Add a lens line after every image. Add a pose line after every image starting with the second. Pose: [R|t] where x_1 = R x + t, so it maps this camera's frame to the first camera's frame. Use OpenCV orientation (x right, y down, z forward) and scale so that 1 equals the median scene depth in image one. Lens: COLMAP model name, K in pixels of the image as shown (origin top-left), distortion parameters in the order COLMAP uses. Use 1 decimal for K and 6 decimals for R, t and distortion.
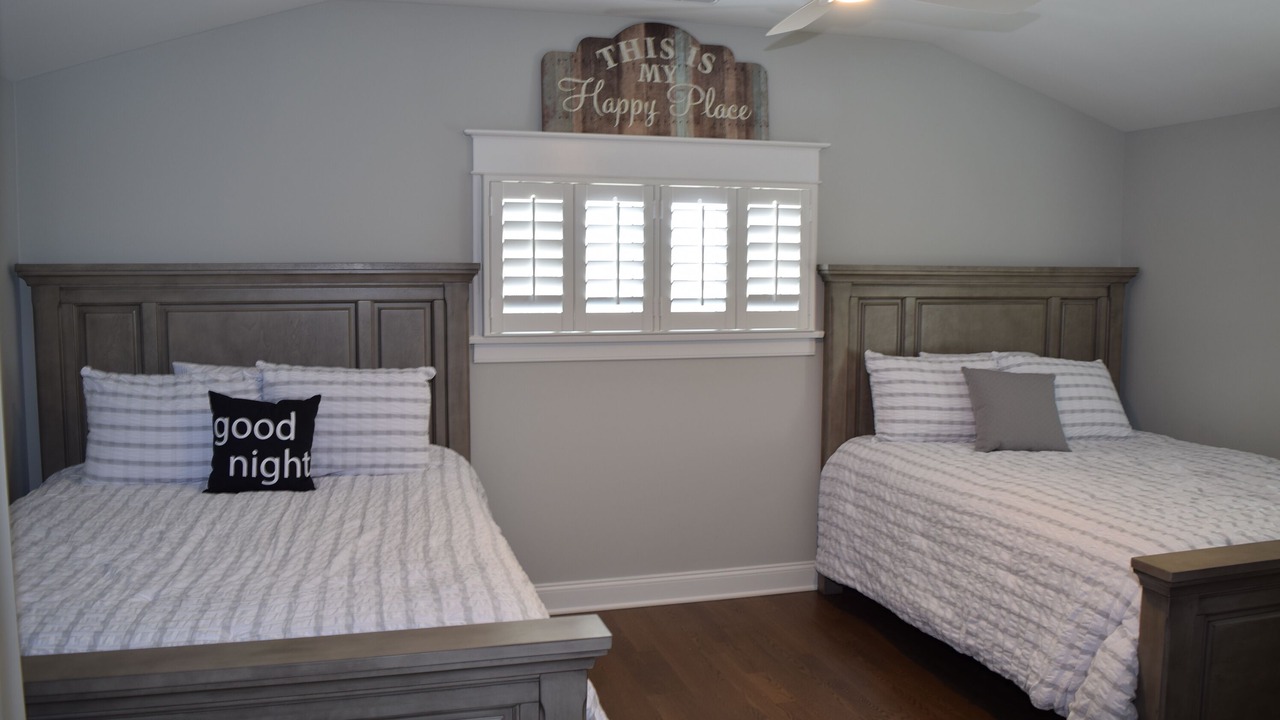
lens RADIAL K [[1010.7, 0, 640.6], [0, 1010.7, 350.0], [0, 0, 1]] dist [-0.057763, -0.016057]
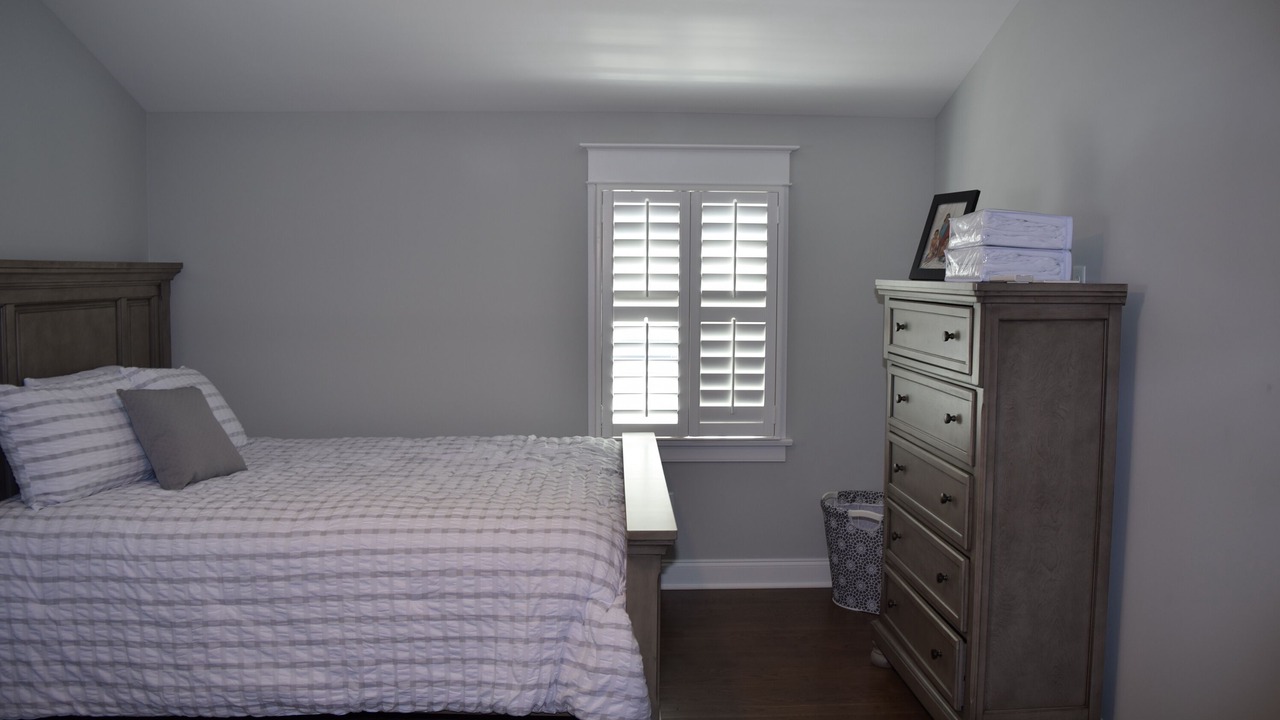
lens RADIAL K [[1010.7, 0, 640.2], [0, 1010.7, 372.0], [0, 0, 1]] dist [-0.057763, -0.016057]
pose [[0.249227, -0.092479, 0.964019, -0.392165], [0.070168, 0.994538, 0.077266, -0.034039], [-0.965900, 0.048387, 0.254355, 0.500252]]
